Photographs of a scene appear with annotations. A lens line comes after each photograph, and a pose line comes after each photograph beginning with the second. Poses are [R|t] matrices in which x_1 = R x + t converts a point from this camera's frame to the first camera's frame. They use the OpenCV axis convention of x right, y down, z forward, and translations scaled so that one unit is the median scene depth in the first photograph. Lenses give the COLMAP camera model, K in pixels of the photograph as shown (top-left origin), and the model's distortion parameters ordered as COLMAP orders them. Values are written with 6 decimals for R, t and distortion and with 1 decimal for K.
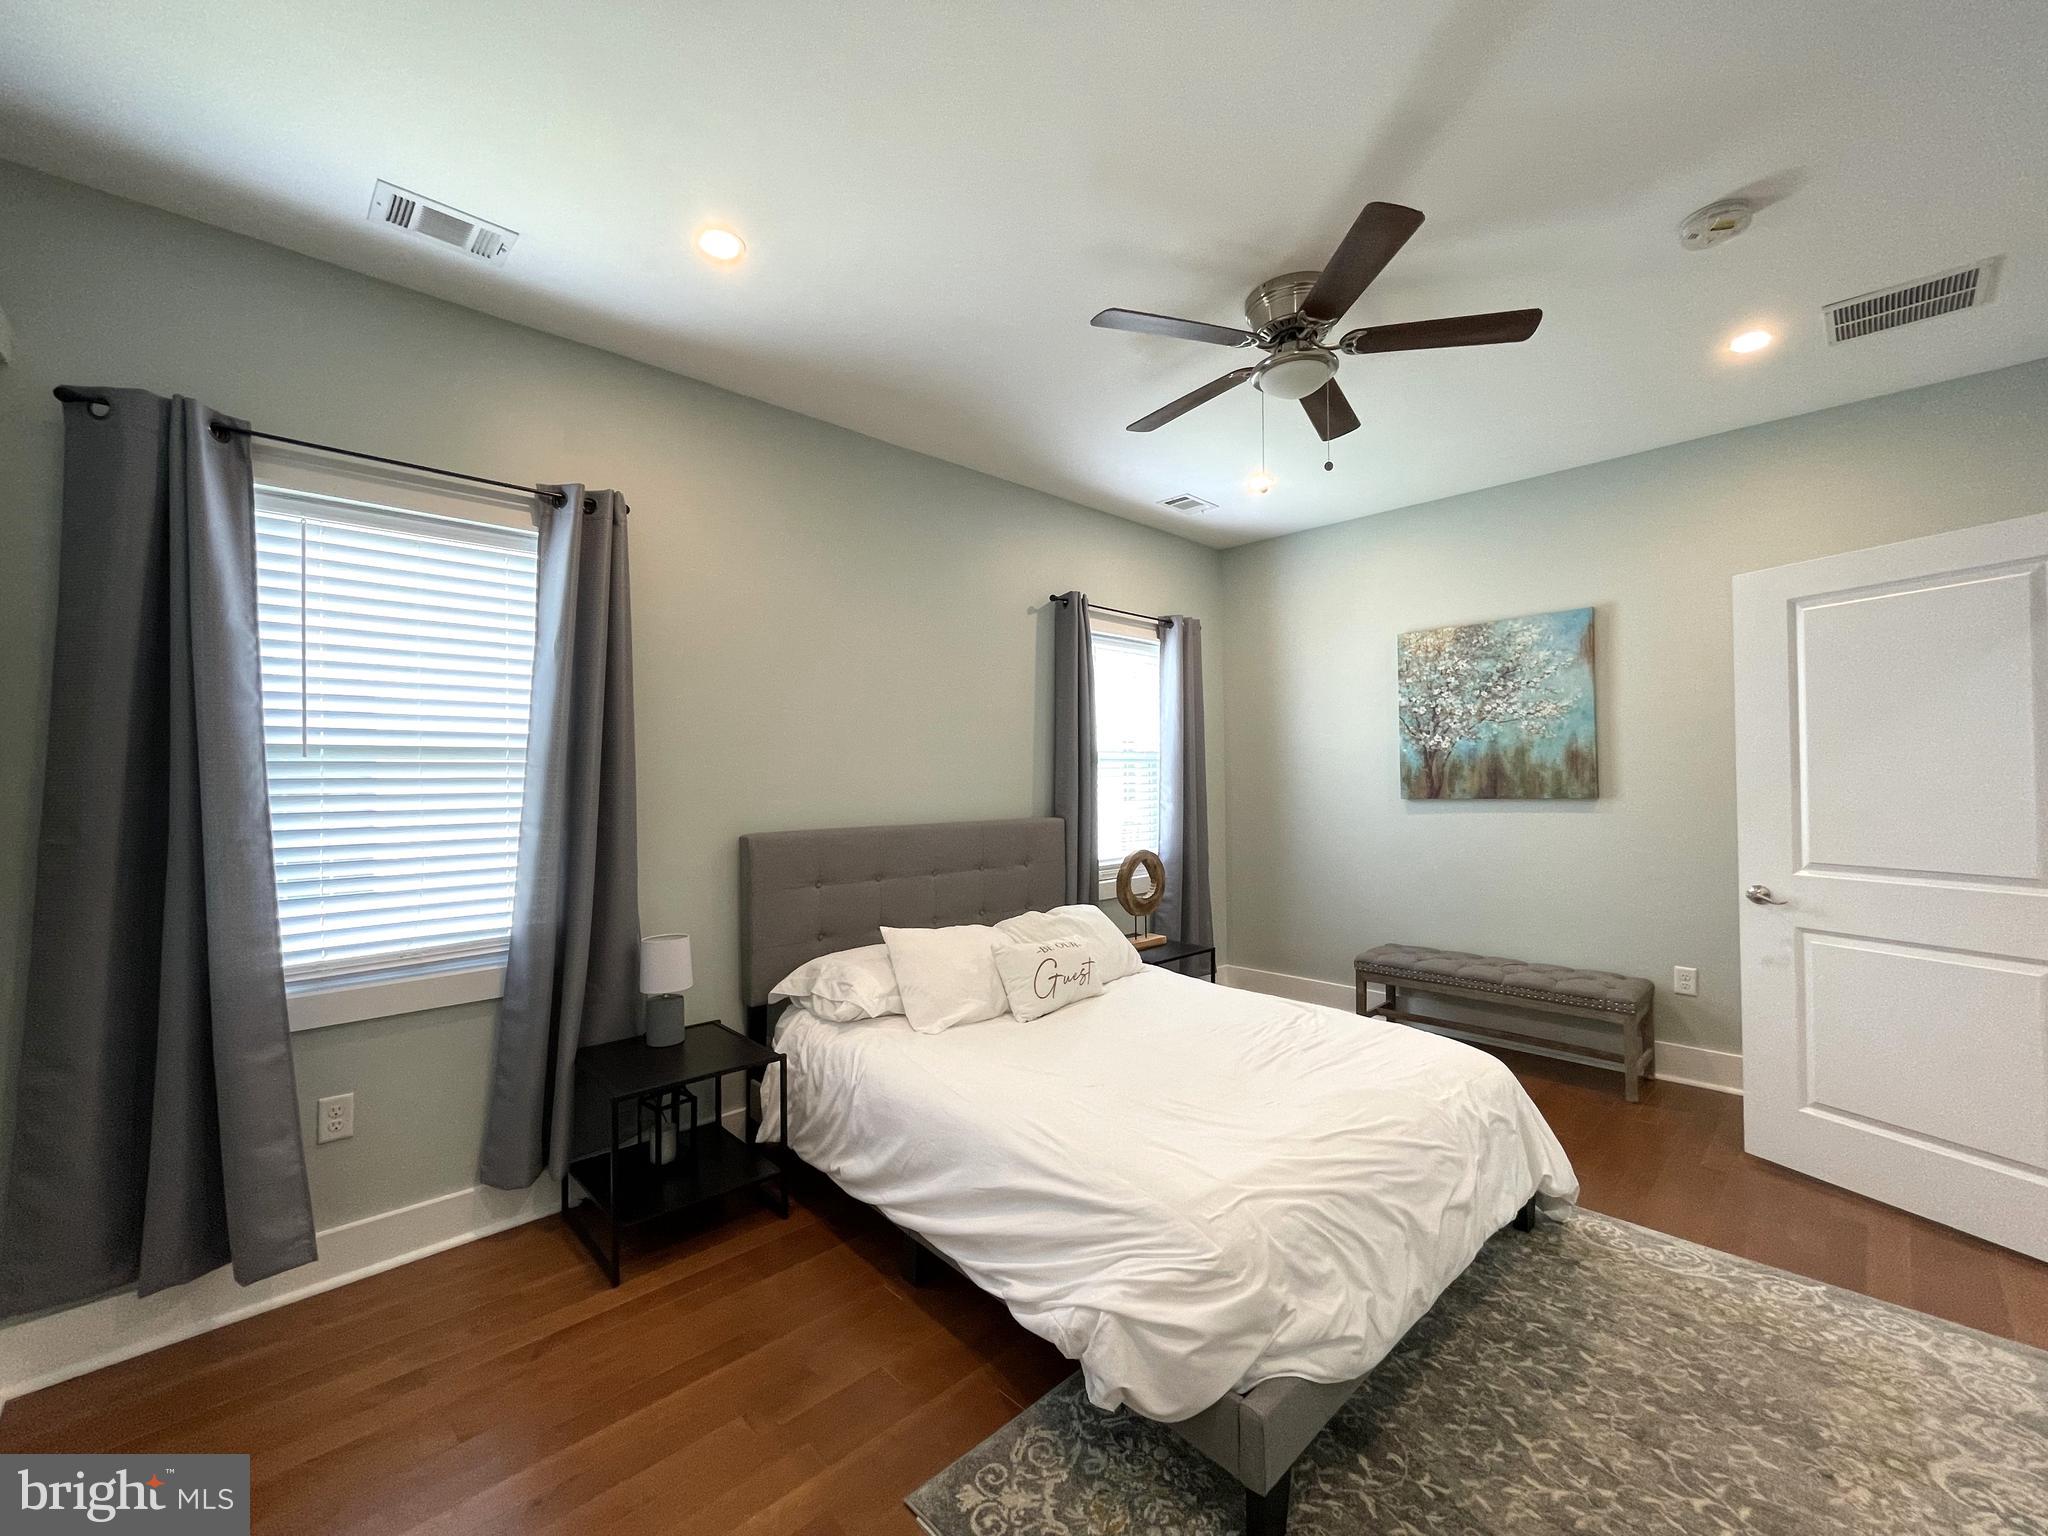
lens RADIAL K [[832.4, 0, 990.0], [0, 832.4, 766.9], [0, 0, 1]] dist [-0.002071, -0.000339]
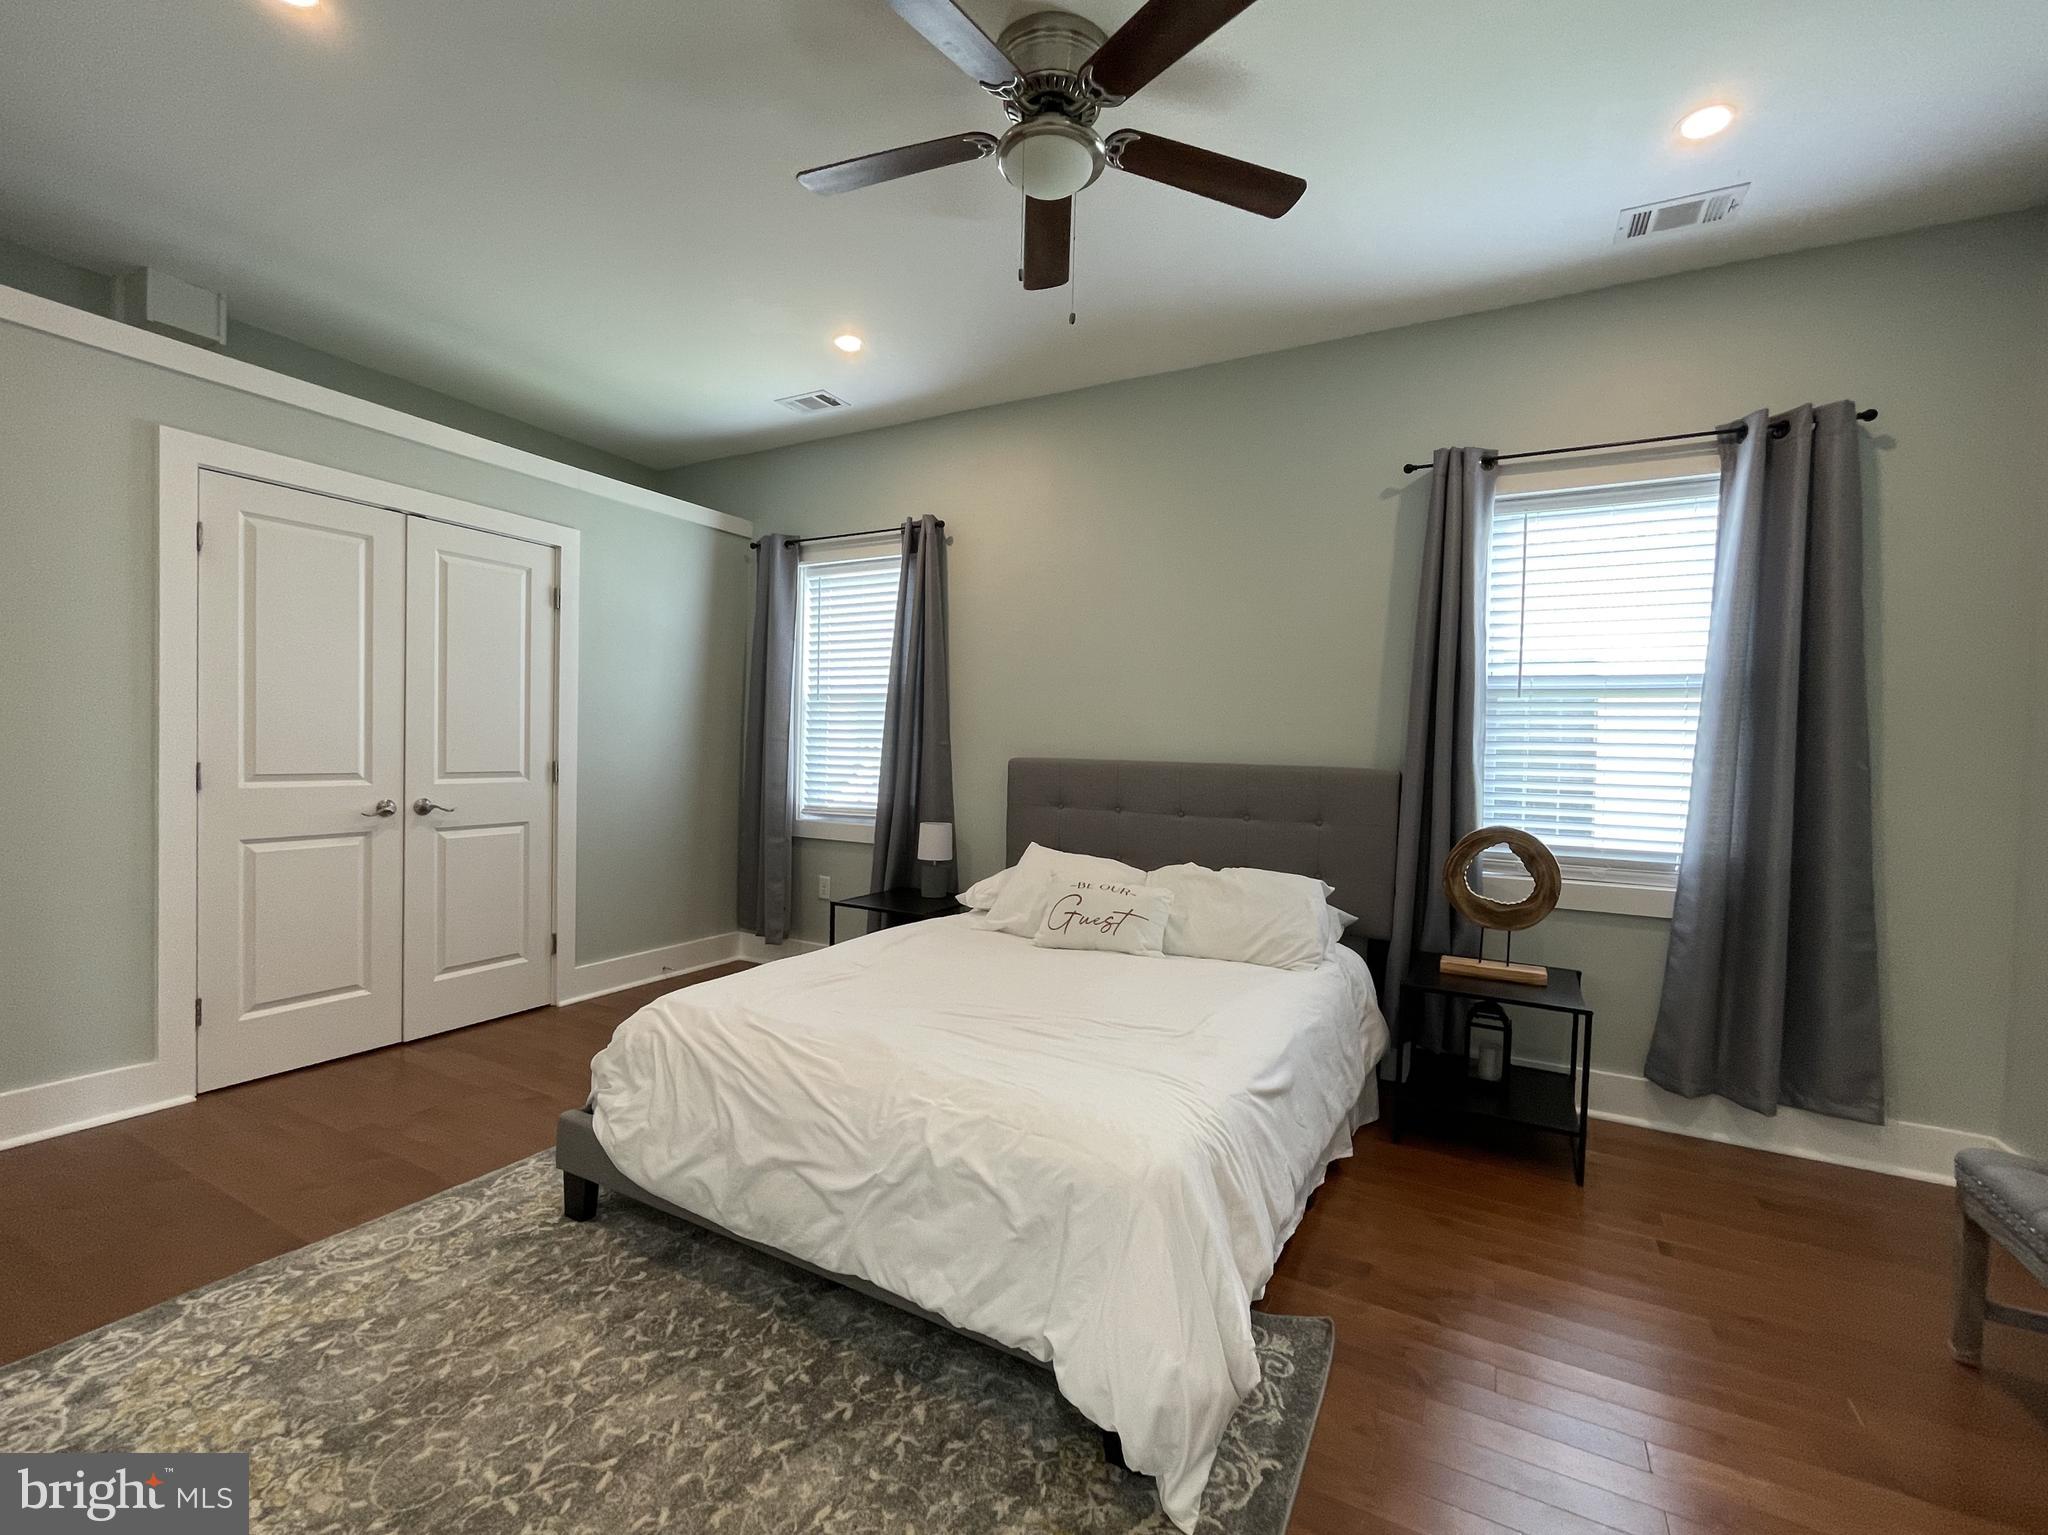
lens RADIAL K [[832.4, 0, 990.0], [0, 832.4, 766.4], [0, 0, 1]] dist [-0.002071, -0.000339]
pose [[0.324601, 0.041723, -0.944930, 1.181205], [-0.016339, 0.999125, 0.038503, 0.062264], [0.945710, 0.002941, 0.324999, 0.758757]]
